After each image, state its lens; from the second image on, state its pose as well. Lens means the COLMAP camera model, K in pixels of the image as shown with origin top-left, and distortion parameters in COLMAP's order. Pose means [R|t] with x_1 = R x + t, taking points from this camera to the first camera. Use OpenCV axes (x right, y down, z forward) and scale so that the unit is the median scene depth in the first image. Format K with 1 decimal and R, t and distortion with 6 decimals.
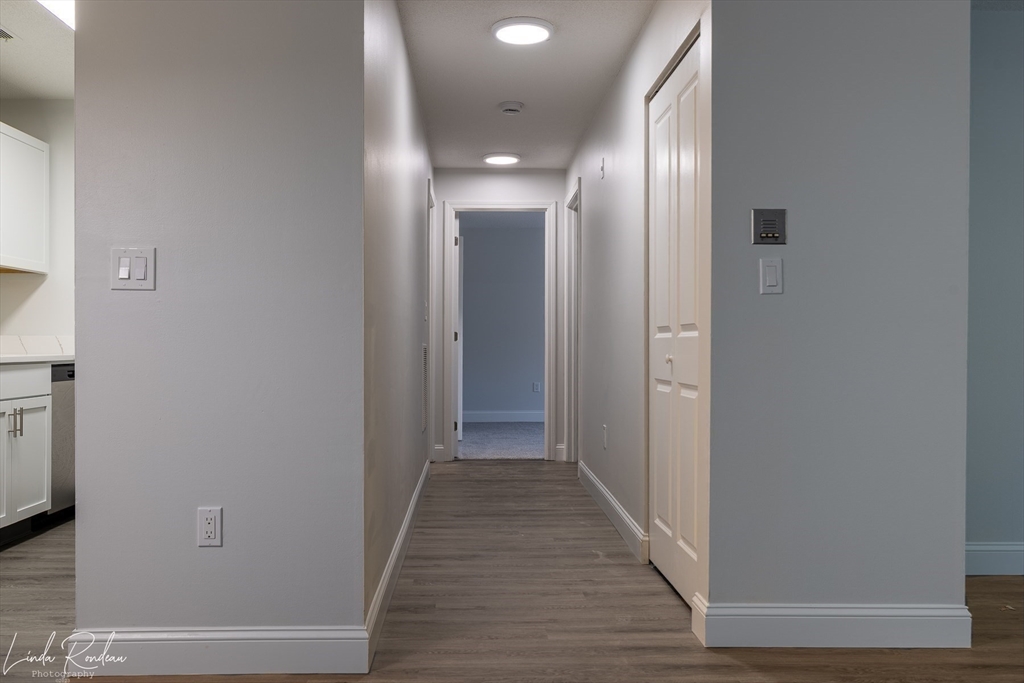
lens RADIAL K [[874.3, 0, 509.0], [0, 874.3, 341.1], [0, 0, 1]] dist [0.006733, -0.003442]
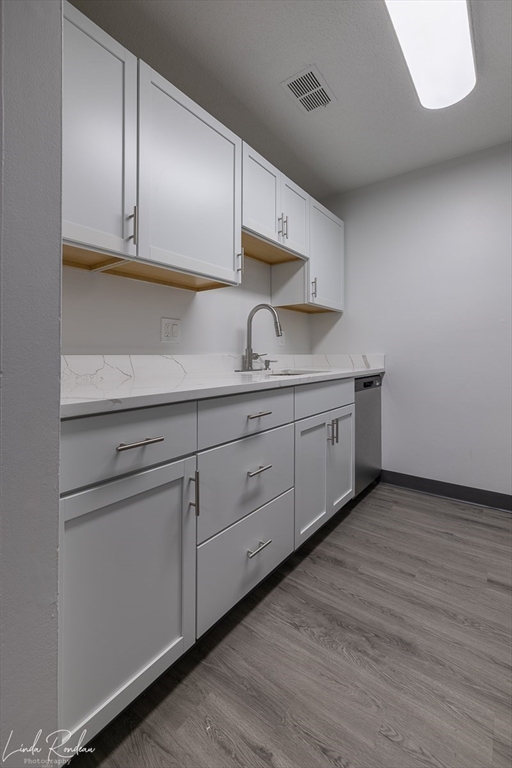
lens RADIAL K [[338.6, 0, 245.5], [0, 338.6, 350.9], [0, 0, 1]] dist [0.003726, -0.001024]
pose [[0.768875, -0.007458, -0.639356, -0.369412], [0.002335, 0.999958, -0.008856, -0.009309], [0.639395, 0.005316, 0.768860, 0.588310]]
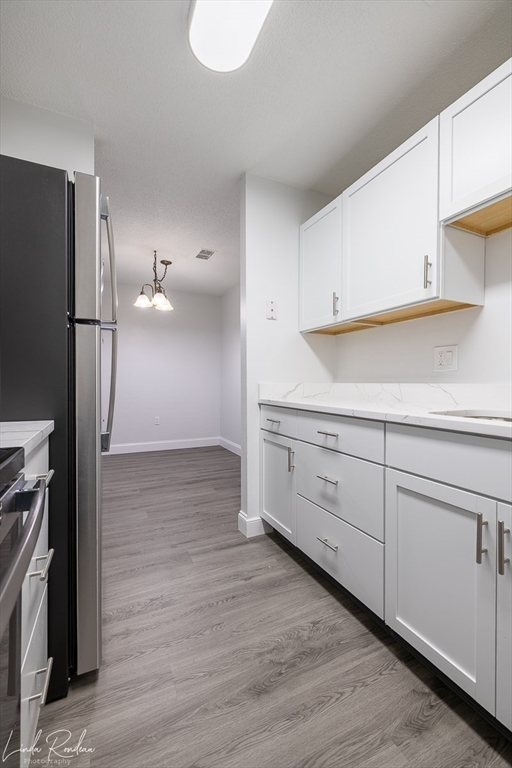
lens RADIAL K [[325.2, 0, 254.8], [0, 325.2, 381.0], [0, 0, 1]] dist [0.004603, 0.000259]
pose [[-0.921177, -0.000571, -0.389144, -0.344550], [0.000723, 0.999995, -0.003179, -0.010251], [0.389144, -0.003210, -0.921171, 1.148996]]
